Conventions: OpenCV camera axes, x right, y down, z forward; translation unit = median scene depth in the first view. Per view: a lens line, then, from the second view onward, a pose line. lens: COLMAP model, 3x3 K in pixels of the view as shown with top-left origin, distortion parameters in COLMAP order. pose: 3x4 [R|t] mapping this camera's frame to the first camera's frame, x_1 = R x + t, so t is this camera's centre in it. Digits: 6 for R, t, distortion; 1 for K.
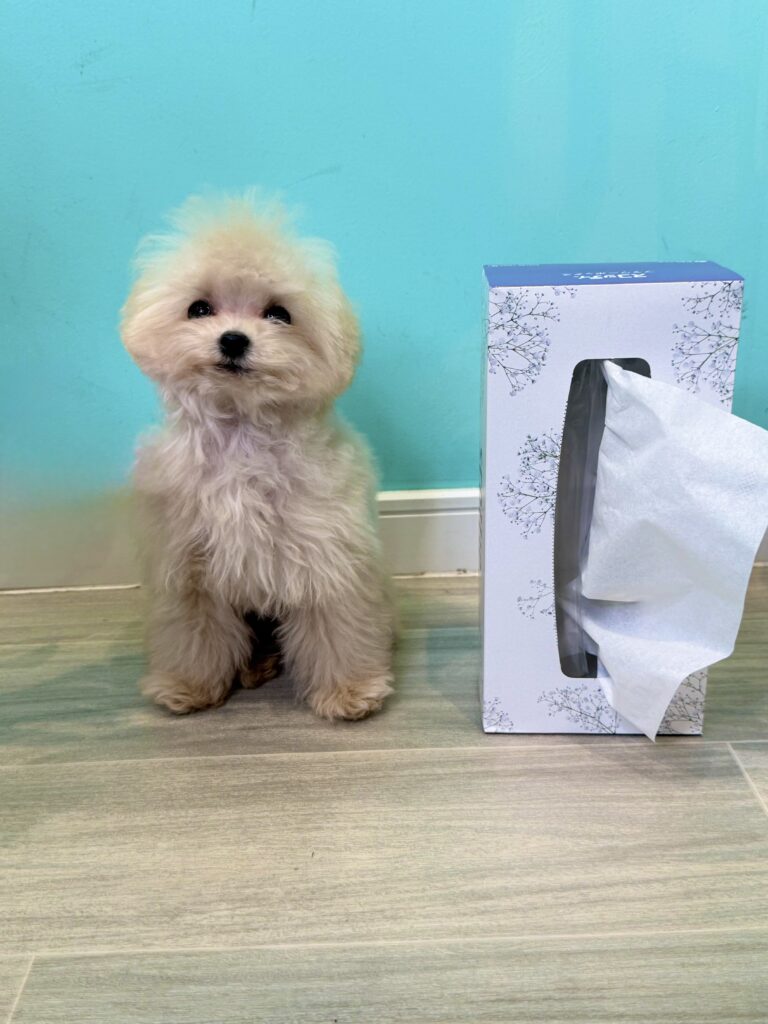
lens RADIAL K [[1090.8, 0, 382.0], [0, 1090.8, 510.5], [0, 0, 1]] dist [-0.011666, 0.000000]
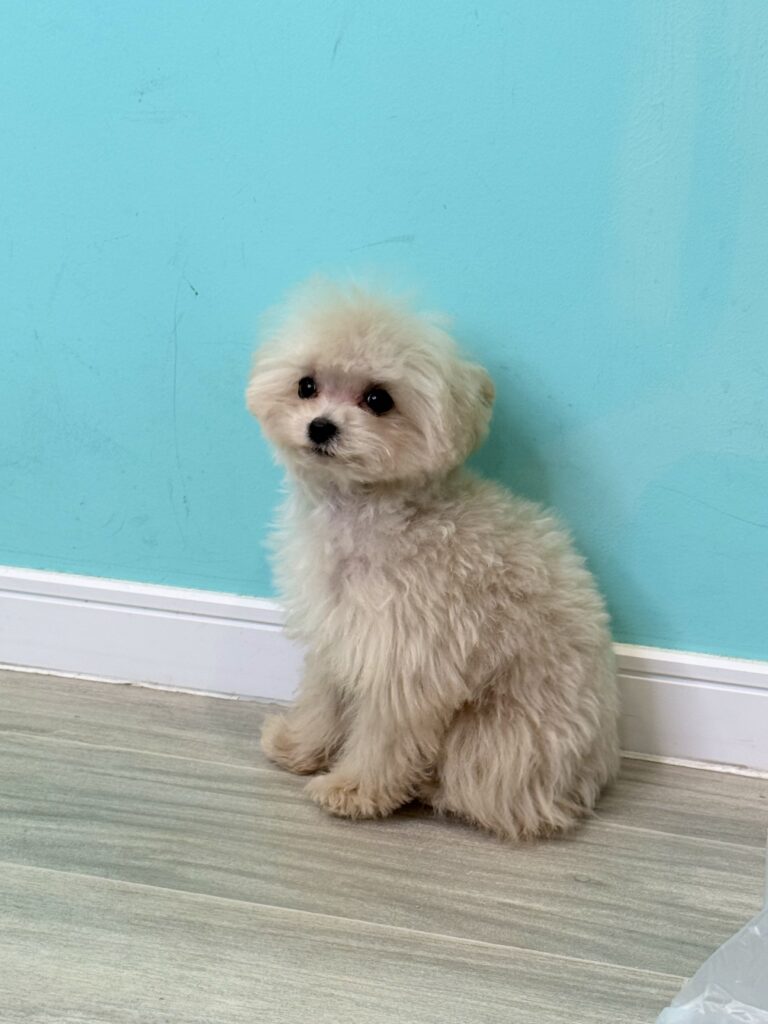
lens RADIAL K [[2025.7, 0, 384.2], [0, 2025.7, 512.3], [0, 0, 1]] dist [-0.052077, 0.000000]
pose [[0.966099, 0.152312, -0.208457, 0.390449], [-0.157989, 0.987382, -0.010756, -0.108186], [0.204188, 0.043326, 0.977972, -0.696693]]
